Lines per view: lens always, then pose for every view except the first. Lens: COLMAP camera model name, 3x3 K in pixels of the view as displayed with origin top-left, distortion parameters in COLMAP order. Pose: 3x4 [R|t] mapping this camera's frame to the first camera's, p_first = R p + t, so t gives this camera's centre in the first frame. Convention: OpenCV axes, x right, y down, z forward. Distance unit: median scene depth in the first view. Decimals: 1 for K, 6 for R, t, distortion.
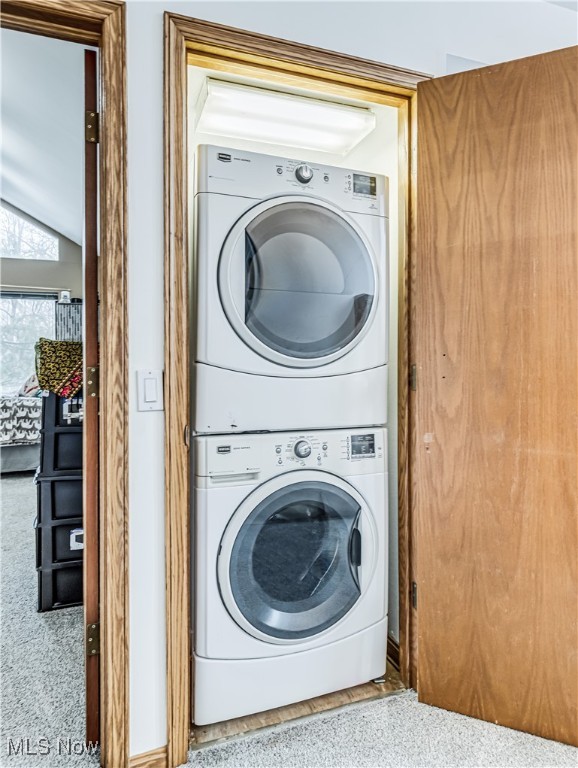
lens RADIAL K [[433.1, 0, 287.8], [0, 433.1, 377.2], [0, 0, 1]] dist [-0.003983, -0.001806]
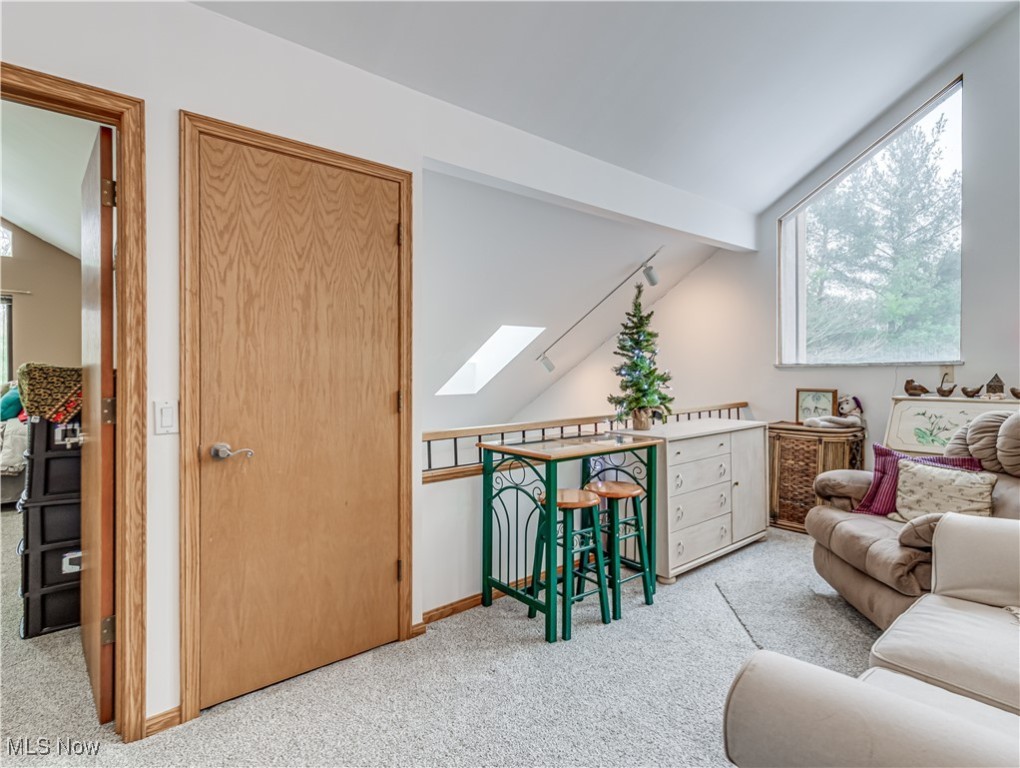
lens RADIAL K [[531.0, 0, 513.8], [0, 531.0, 377.4], [0, 0, 1]] dist [0.006114, 0.000574]
pose [[0.943930, 0.001641, 0.330141, 0.109722], [0.000377, 0.999982, -0.006047, -0.070956], [-0.330145, 0.005833, 0.943912, -0.732135]]
